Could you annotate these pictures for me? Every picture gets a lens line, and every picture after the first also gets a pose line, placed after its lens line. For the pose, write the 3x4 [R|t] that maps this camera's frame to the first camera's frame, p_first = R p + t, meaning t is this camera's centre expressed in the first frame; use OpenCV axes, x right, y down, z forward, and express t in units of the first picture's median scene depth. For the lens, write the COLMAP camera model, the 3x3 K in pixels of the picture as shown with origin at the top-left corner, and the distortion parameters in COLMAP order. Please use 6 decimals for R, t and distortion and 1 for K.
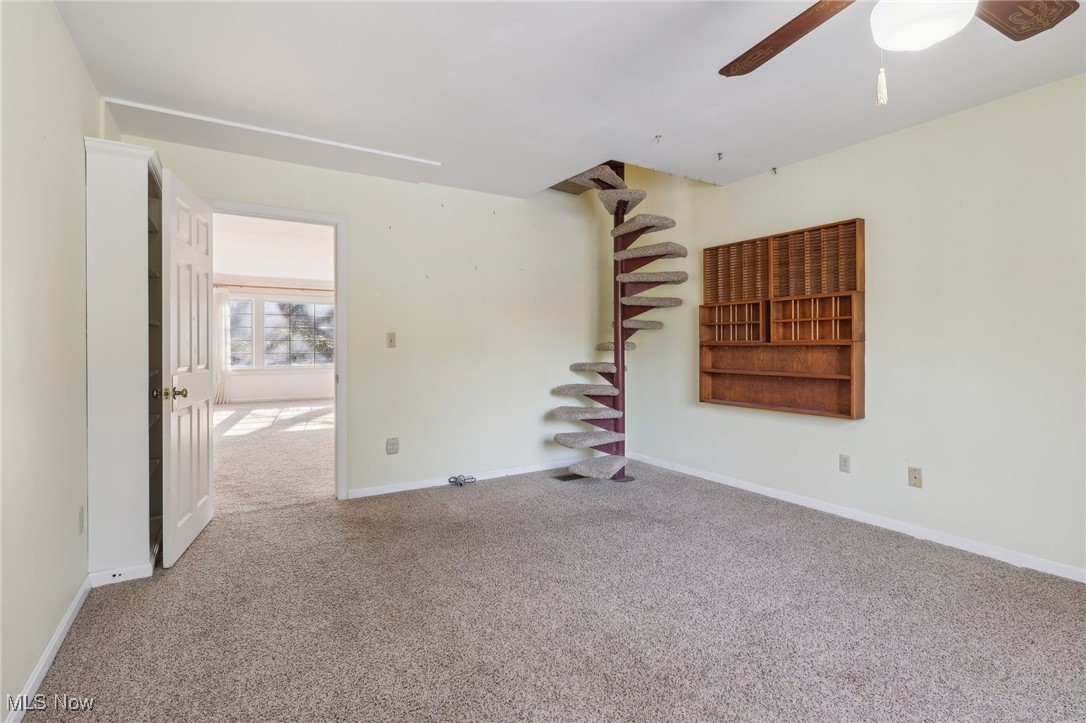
lens RADIAL K [[520.0, 0, 541.4], [0, 520.0, 351.8], [0, 0, 1]] dist [-0.011404, 0.007573]
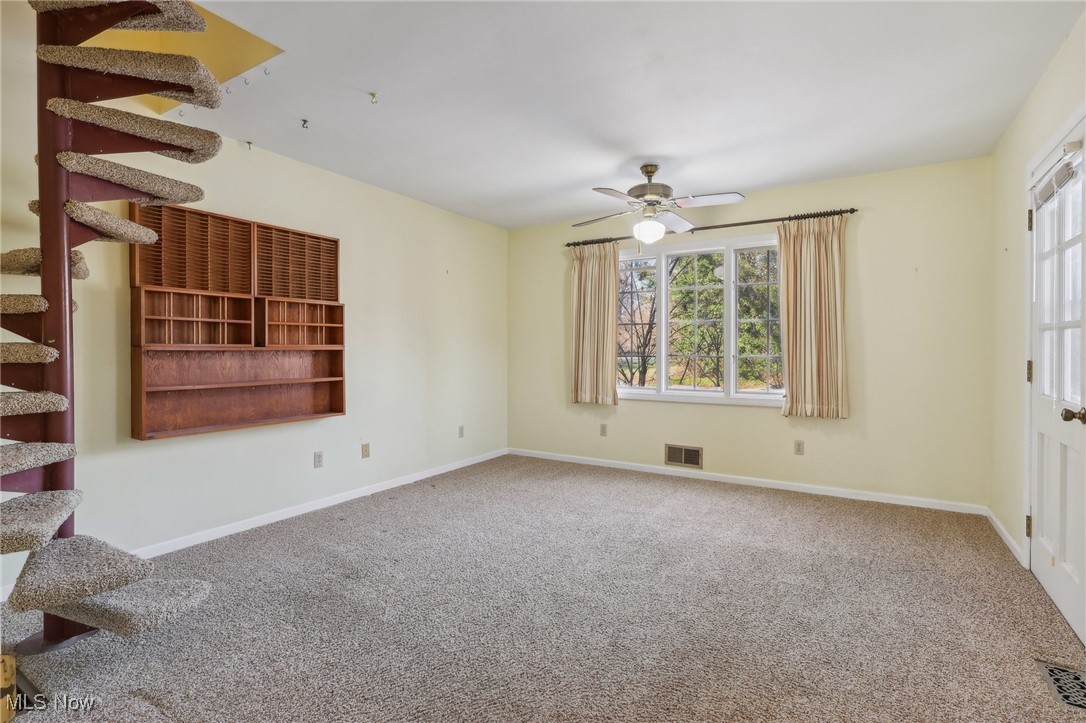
lens RADIAL K [[520.0, 0, 541.4], [0, 520.0, 351.8], [0, 0, 1]] dist [-0.011404, 0.007573]
pose [[-0.437325, -0.001853, 0.899302, -0.543964], [0.012535, 0.999888, 0.008155, -0.011437], [-0.899216, 0.014839, -0.437252, 0.967088]]
